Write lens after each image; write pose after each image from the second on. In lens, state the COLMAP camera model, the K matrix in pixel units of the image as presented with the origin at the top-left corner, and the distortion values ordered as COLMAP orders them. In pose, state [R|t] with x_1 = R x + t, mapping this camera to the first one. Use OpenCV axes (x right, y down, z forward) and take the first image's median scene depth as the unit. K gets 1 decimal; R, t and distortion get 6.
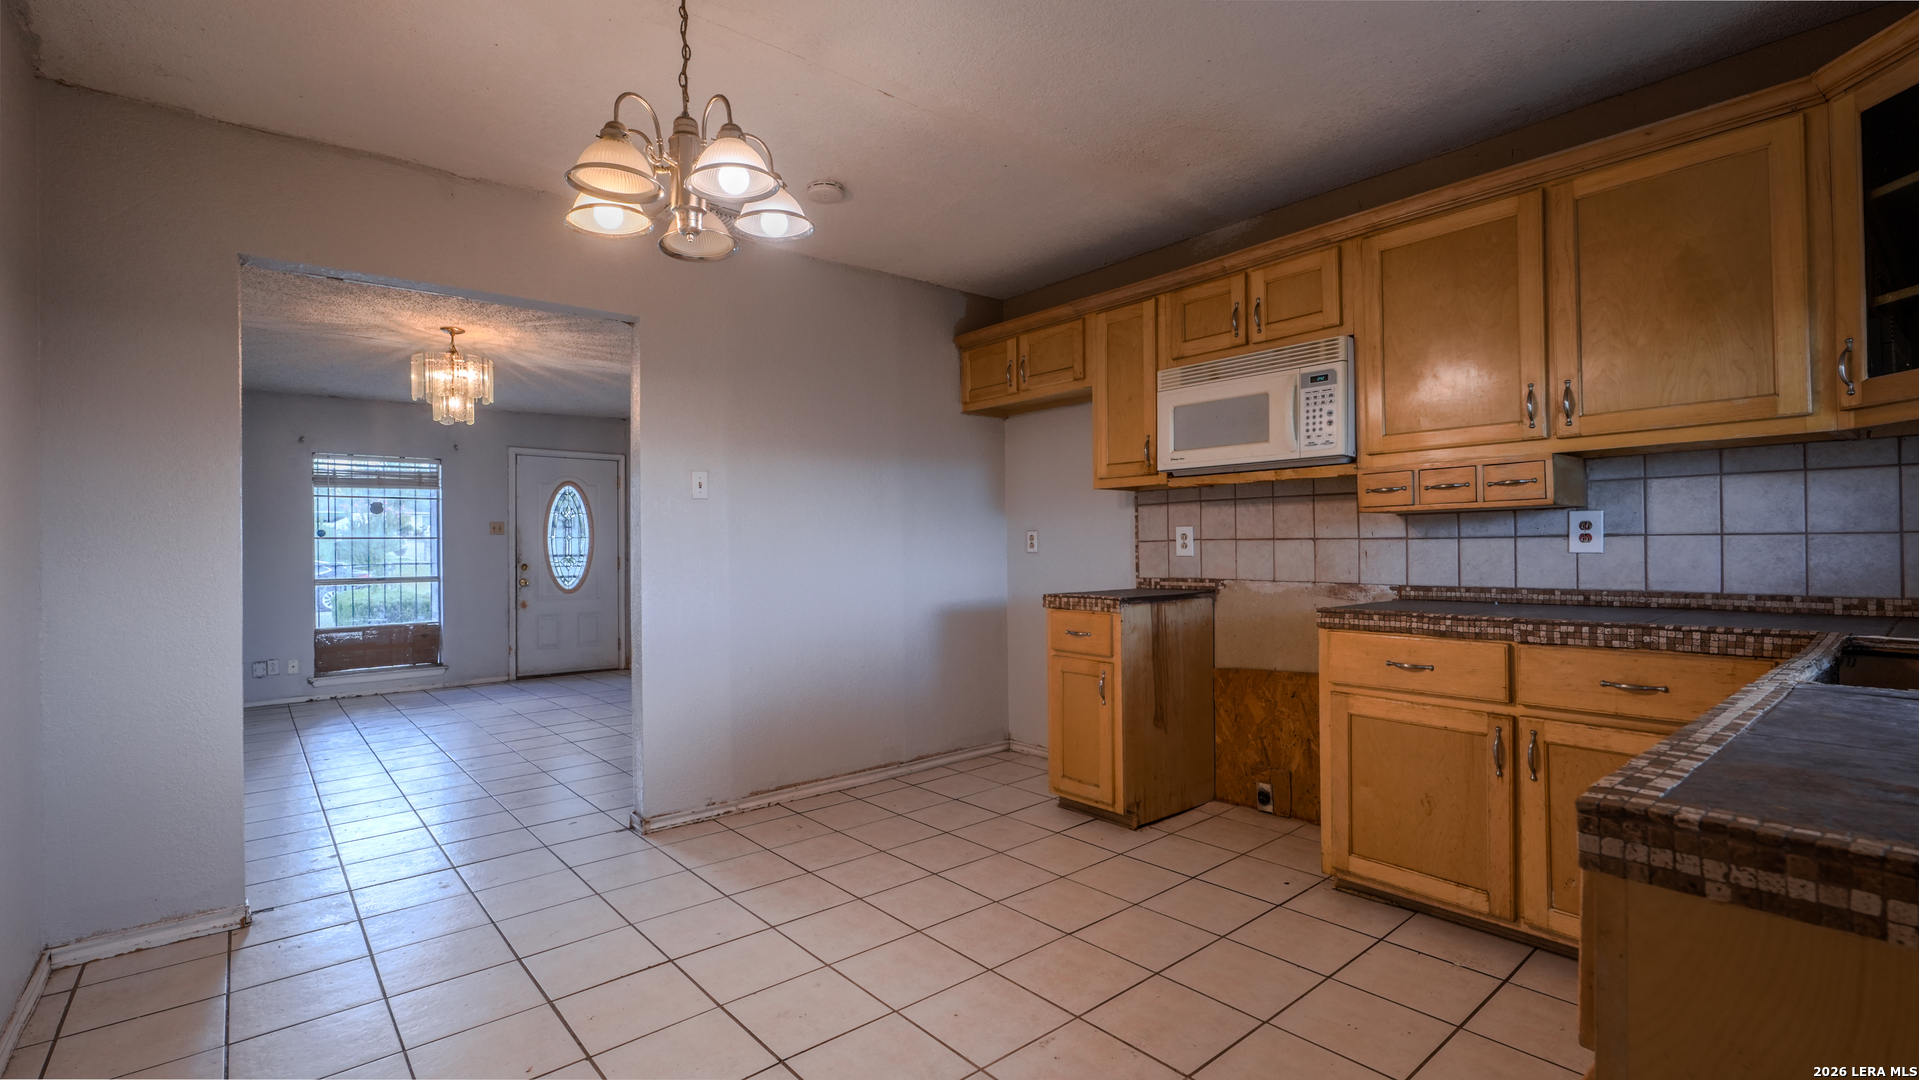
lens RADIAL K [[847.6, 0, 964.1], [0, 847.6, 537.4], [0, 0, 1]] dist [0.001580, -0.000267]
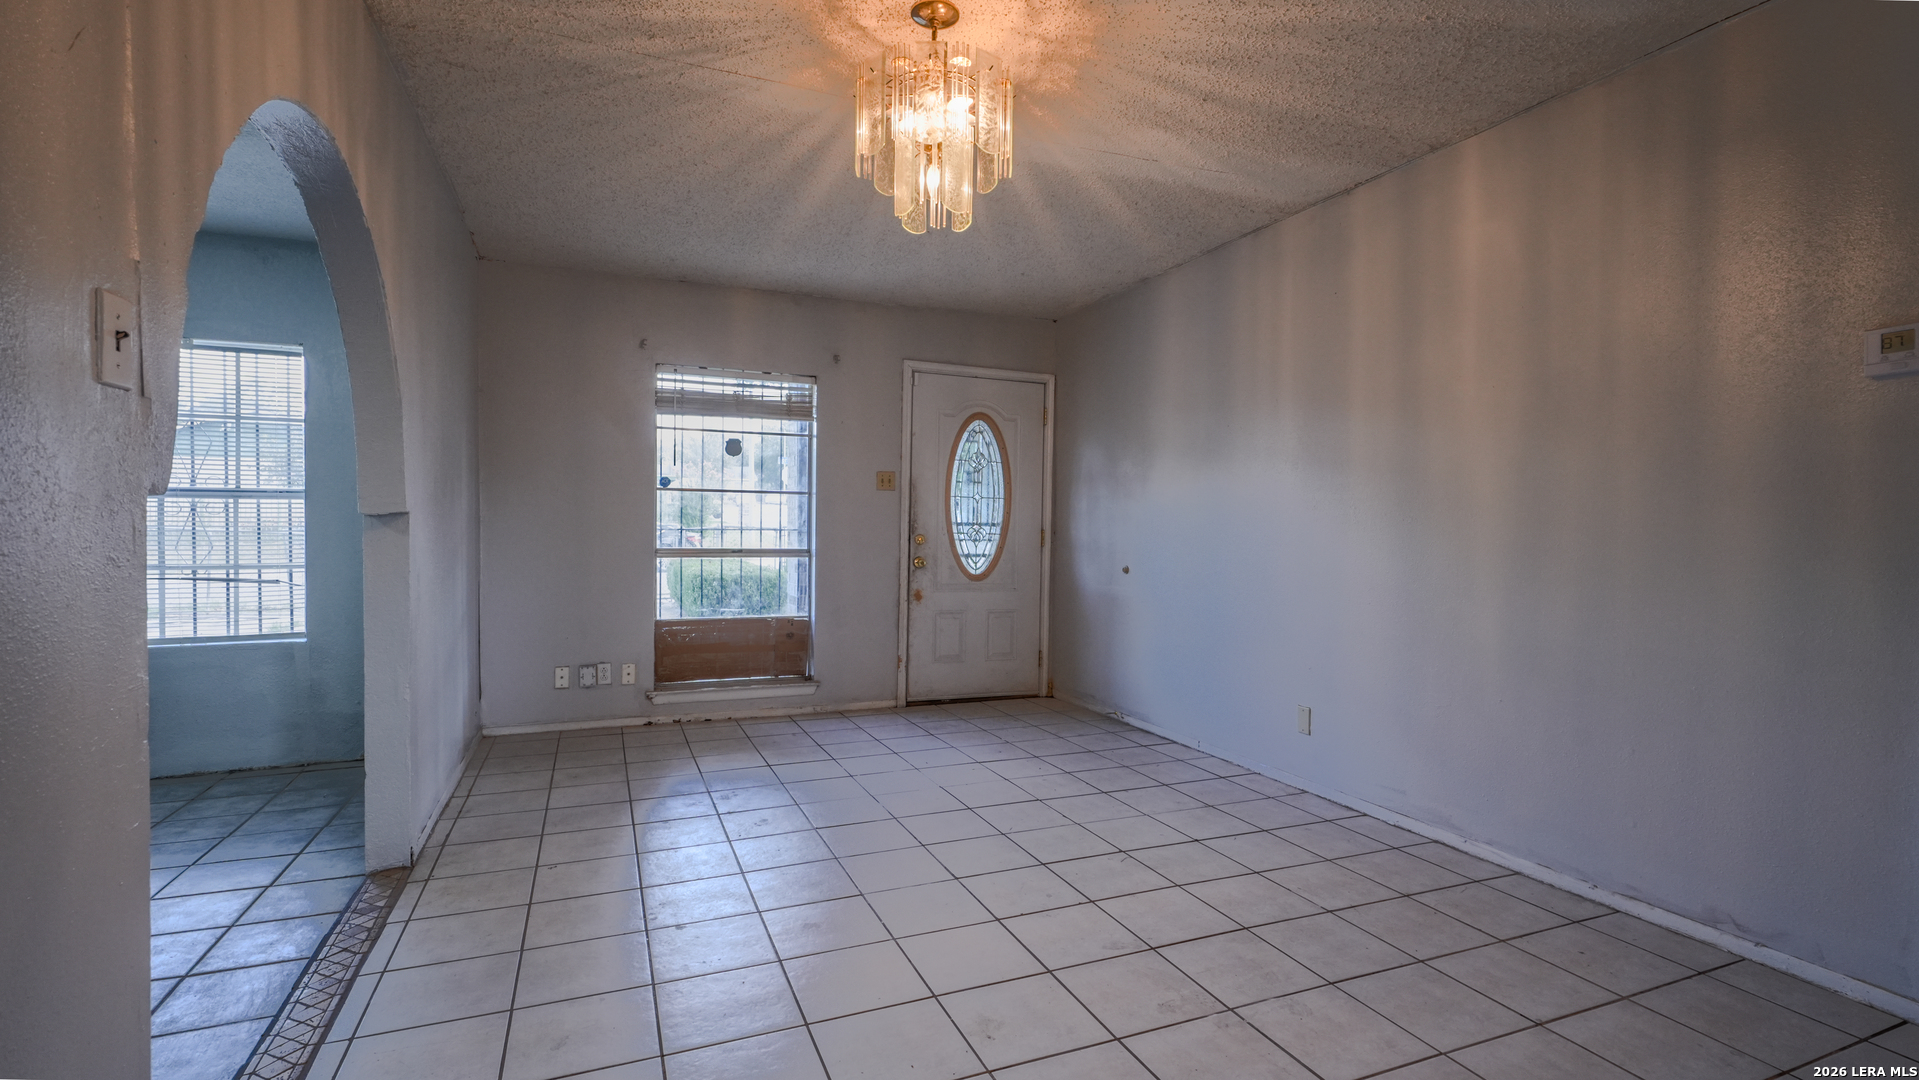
lens RADIAL K [[847.6, 0, 960.0], [0, 847.6, 538.2], [0, 0, 1]] dist [0.001580, -0.000267]
pose [[0.957209, 0.027644, -0.288073, -0.310011], [-0.022005, 0.999498, 0.022798, 0.018865], [0.288559, -0.015483, 0.957337, 0.385964]]
